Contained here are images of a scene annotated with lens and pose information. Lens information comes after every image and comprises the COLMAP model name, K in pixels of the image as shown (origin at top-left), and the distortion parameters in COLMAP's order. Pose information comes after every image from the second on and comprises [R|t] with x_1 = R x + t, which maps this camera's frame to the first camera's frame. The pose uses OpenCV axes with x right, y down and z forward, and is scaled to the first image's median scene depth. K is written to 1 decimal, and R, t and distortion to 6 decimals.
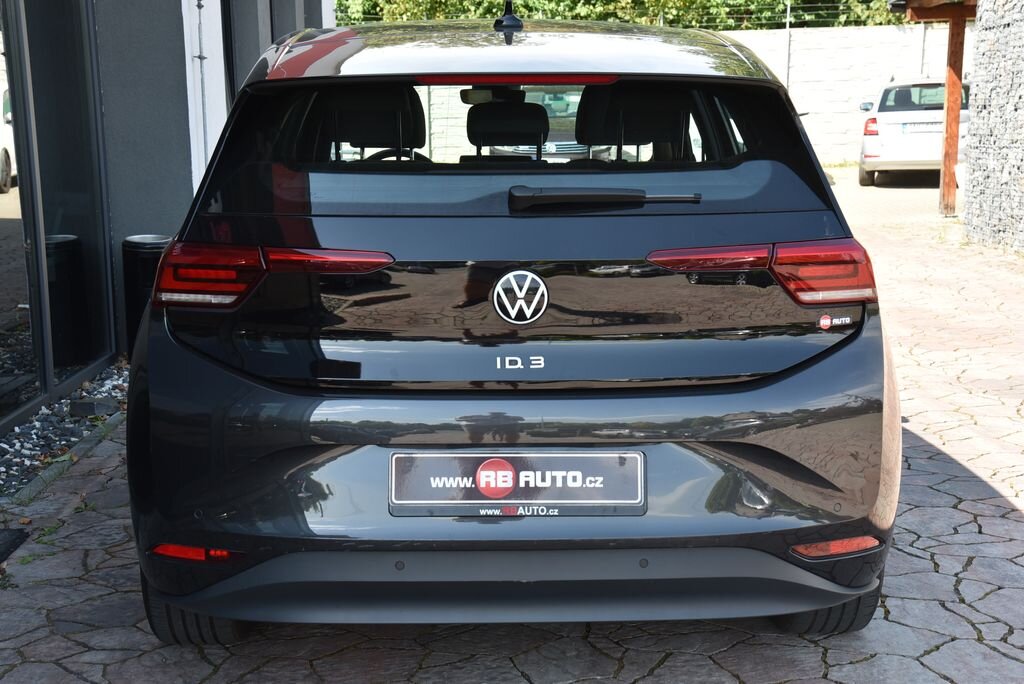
lens RADIAL K [[1595.2, 0, 512.0], [0, 1595.2, 342.0], [0, 0, 1]] dist [0.181144, 0.699127]
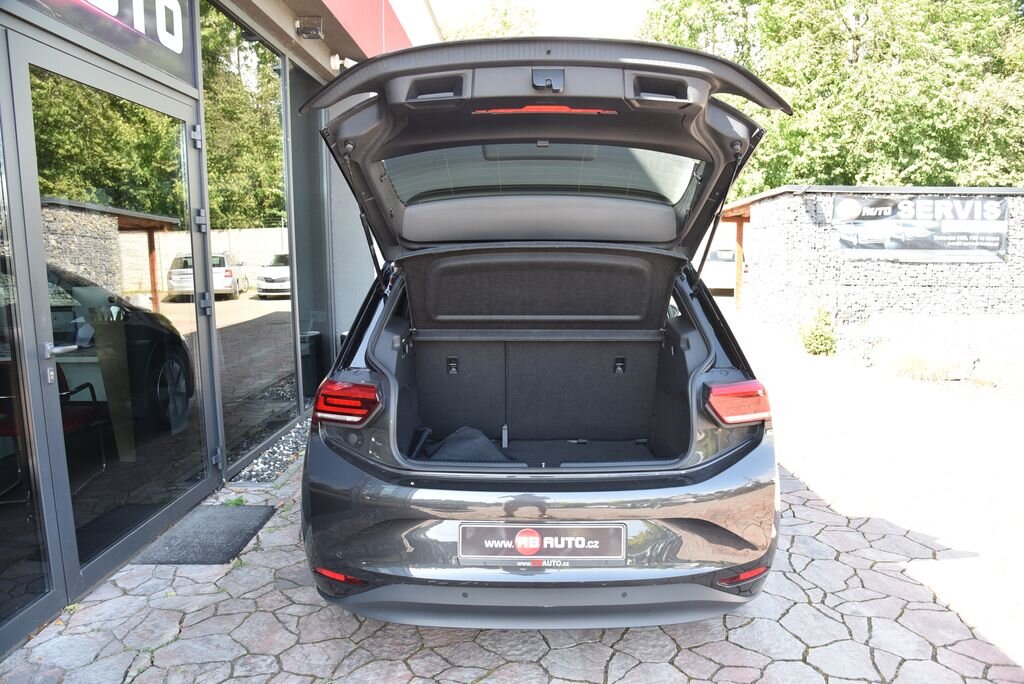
lens RADIAL K [[706.3, 0, 512.0], [0, 706.3, 342.0], [0, 0, 1]] dist [-0.106510, 0.001057]
pose [[0.999530, 0.002834, -0.030520, -0.004551], [-0.003419, 0.999811, -0.019145, -0.077116], [0.030460, 0.019241, 0.999351, 0.279522]]
